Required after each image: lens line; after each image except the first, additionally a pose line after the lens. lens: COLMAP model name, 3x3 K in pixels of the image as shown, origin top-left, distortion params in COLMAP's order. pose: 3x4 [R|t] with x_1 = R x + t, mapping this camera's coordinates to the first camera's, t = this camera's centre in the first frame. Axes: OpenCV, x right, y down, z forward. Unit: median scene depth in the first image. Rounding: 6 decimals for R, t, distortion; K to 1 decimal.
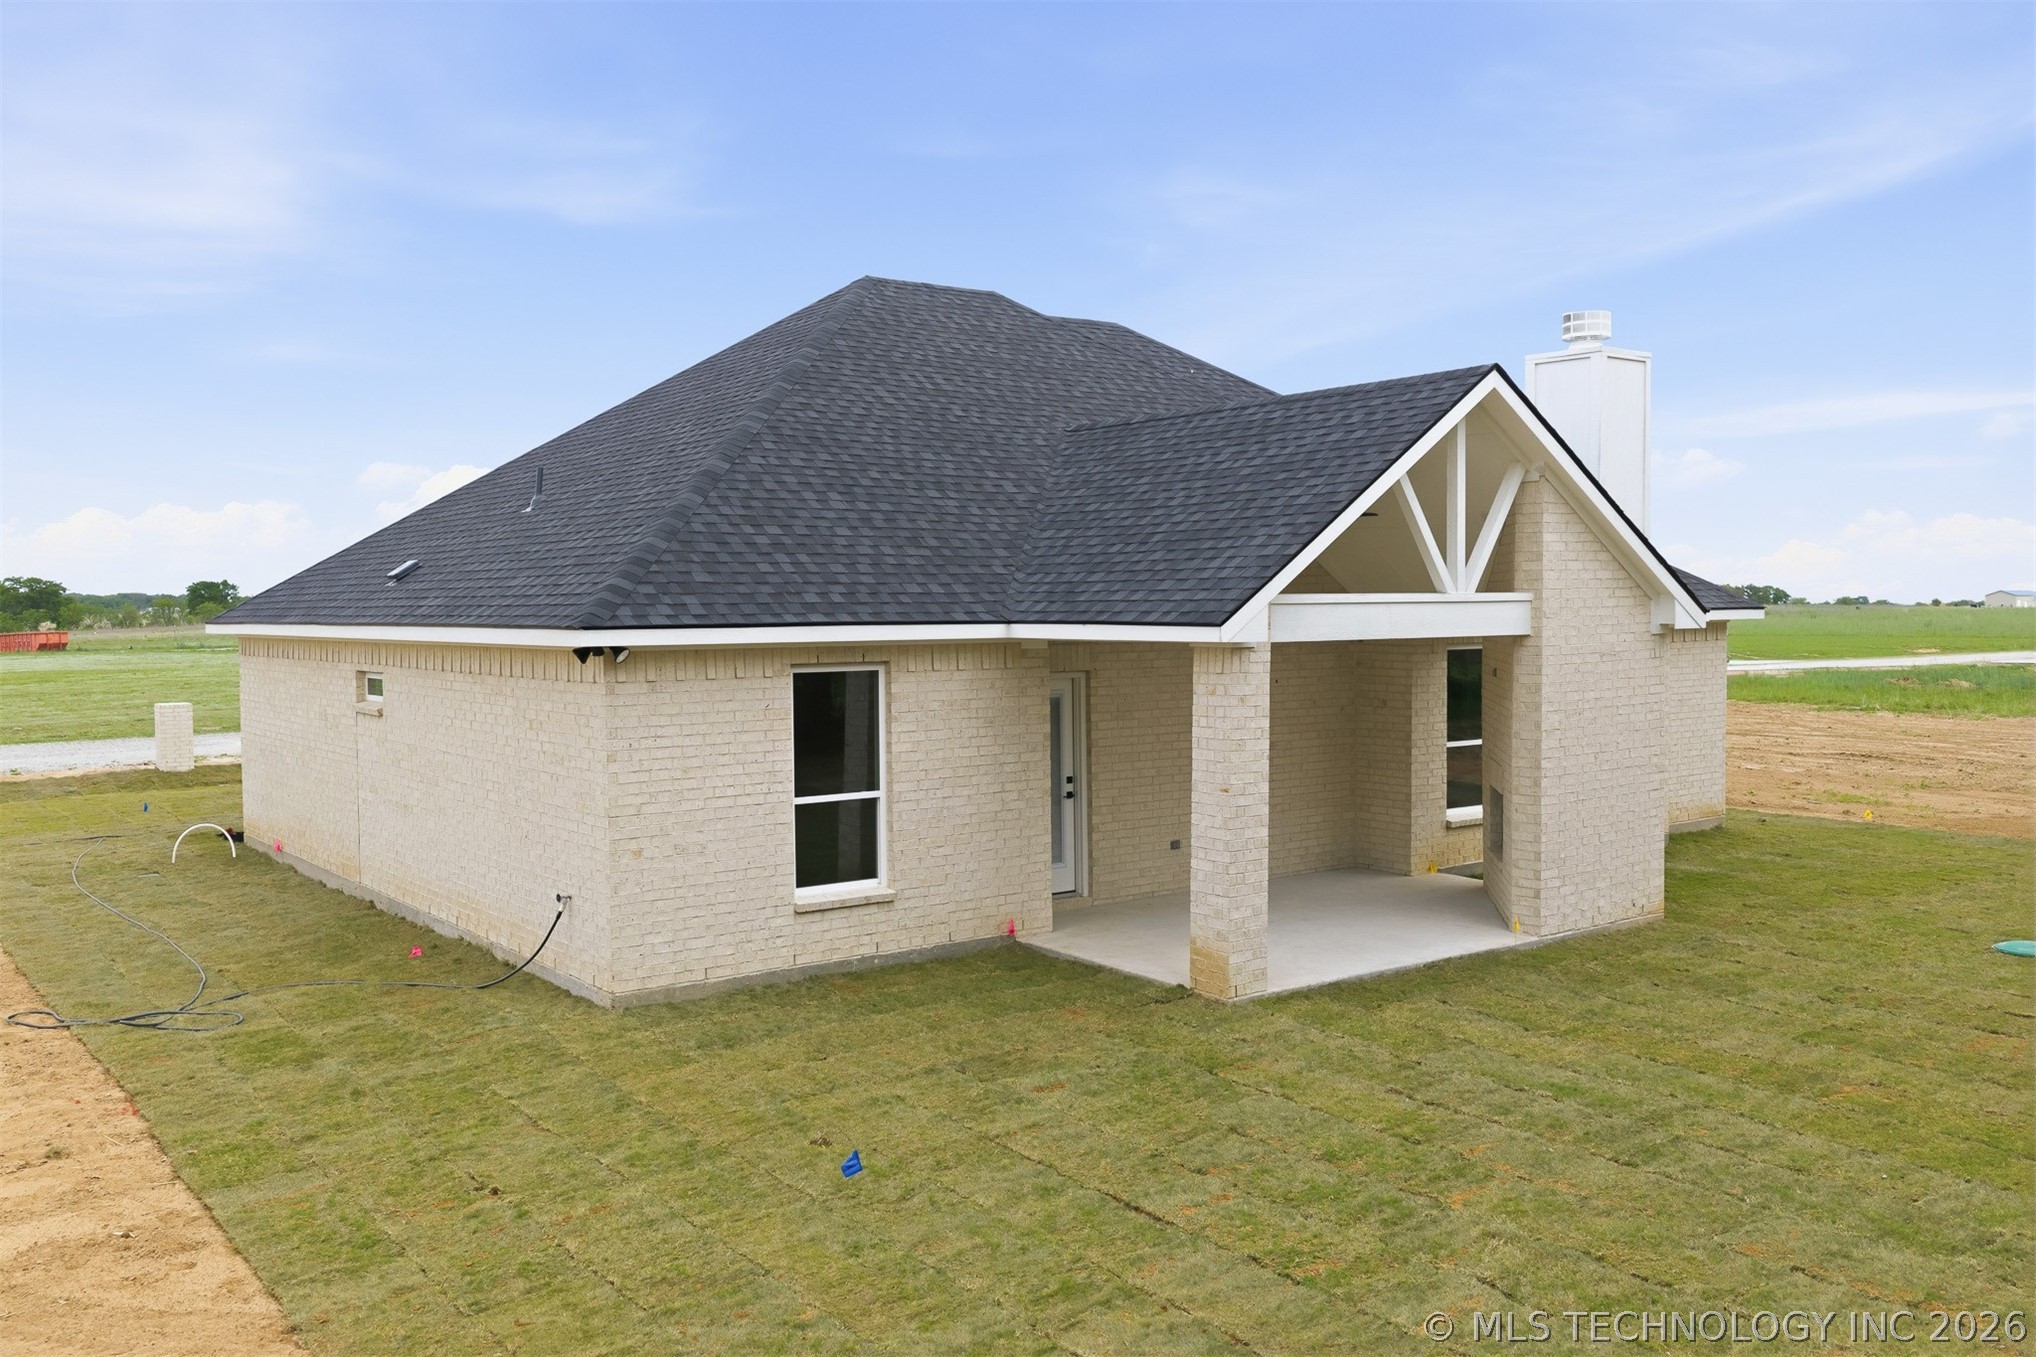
lens RADIAL K [[1678.9, 0, 1028.2], [0, 1678.9, 669.8], [0, 0, 1]] dist [0.020228, -0.010171]
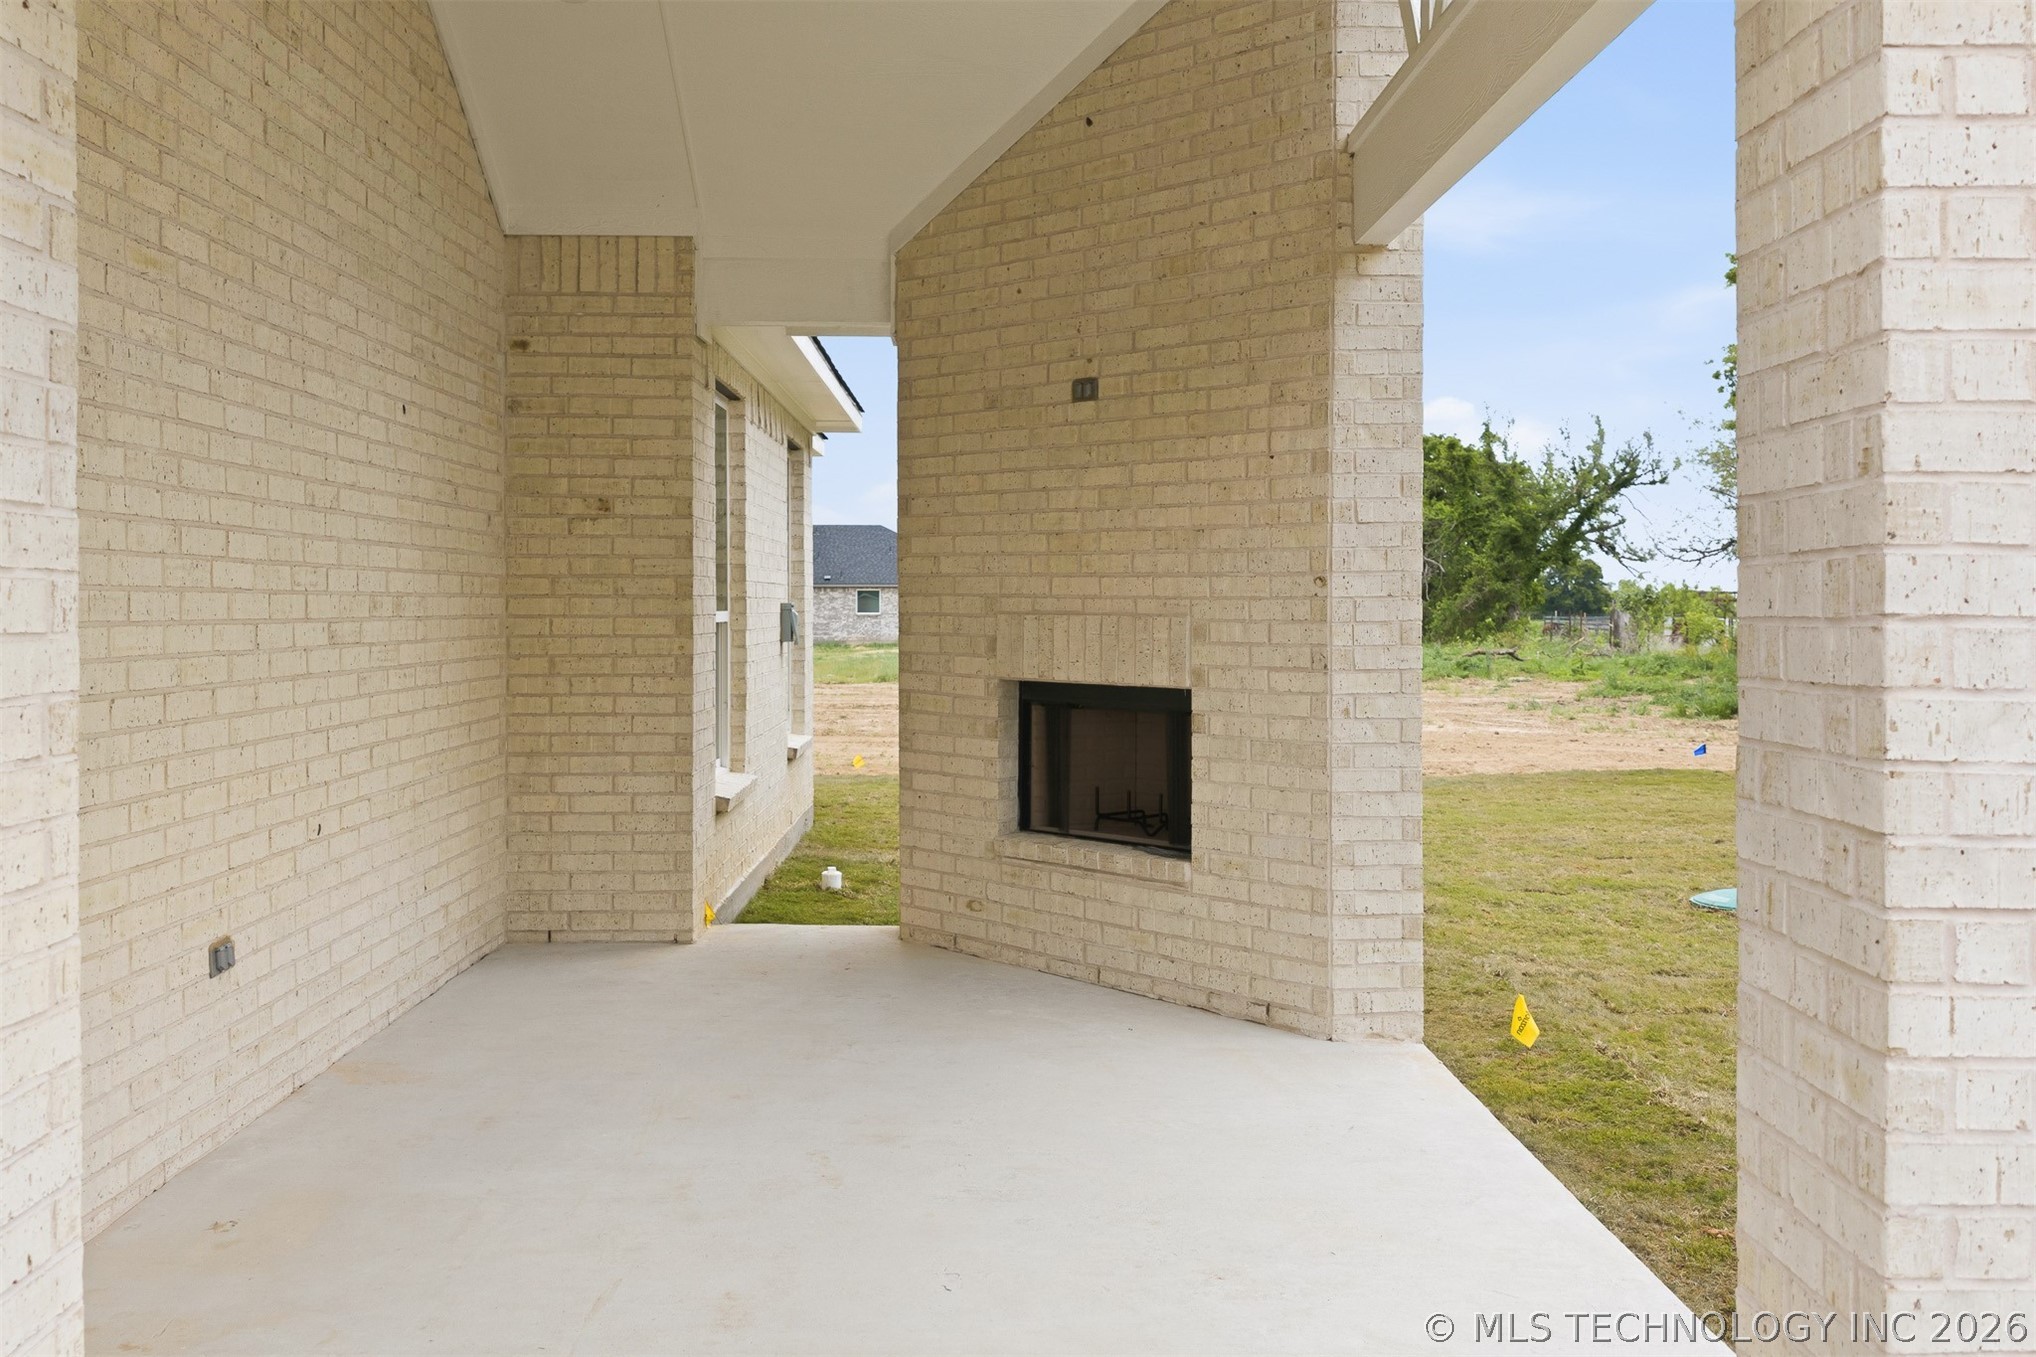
lens RADIAL K [[1678.9, 0, 1028.2], [0, 1678.9, 669.8], [0, 0, 1]] dist [0.020228, -0.010171]
pose [[0.575029, -0.022208, 0.817831, -0.049977], [0.027688, 0.999587, 0.007675, 0.057653], [-0.817664, 0.018231, 0.575407, 0.702759]]
